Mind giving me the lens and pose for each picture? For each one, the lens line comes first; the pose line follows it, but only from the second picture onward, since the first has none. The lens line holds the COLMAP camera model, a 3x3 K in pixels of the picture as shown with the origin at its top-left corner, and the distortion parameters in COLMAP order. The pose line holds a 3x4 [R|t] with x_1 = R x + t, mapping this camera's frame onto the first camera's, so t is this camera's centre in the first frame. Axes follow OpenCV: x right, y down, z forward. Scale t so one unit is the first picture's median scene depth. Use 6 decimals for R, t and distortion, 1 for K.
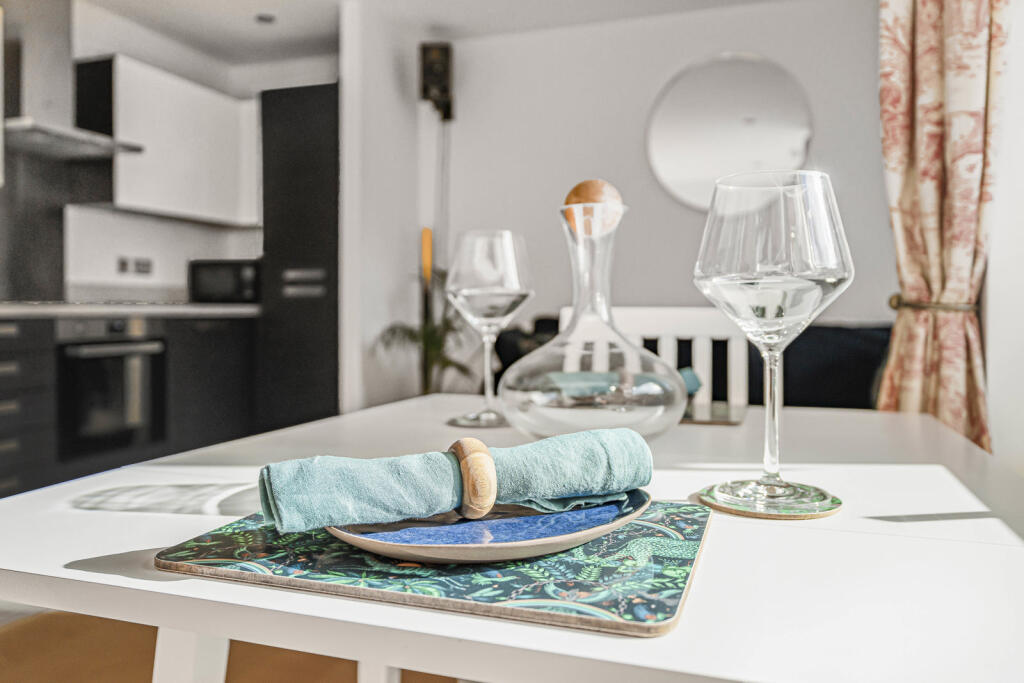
lens RADIAL K [[795.2, 0, 512.0], [0, 795.2, 341.5], [0, 0, 1]] dist [-0.024014, 0.003330]
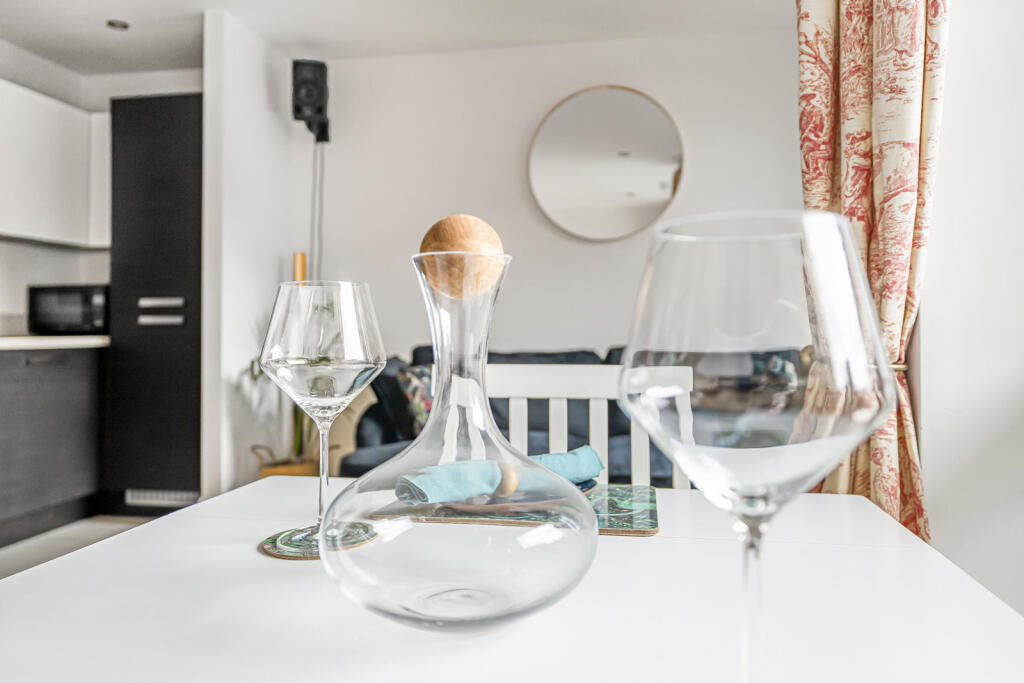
lens RADIAL K [[727.2, 0, 512.0], [0, 727.2, 341.5], [0, 0, 1]] dist [0.000681, -0.000539]
pose [[0.988780, -0.001246, 0.149375, 0.036720], [0.003707, 0.999862, -0.016199, -0.059926], [-0.149334, 0.016571, 0.988648, 0.269188]]
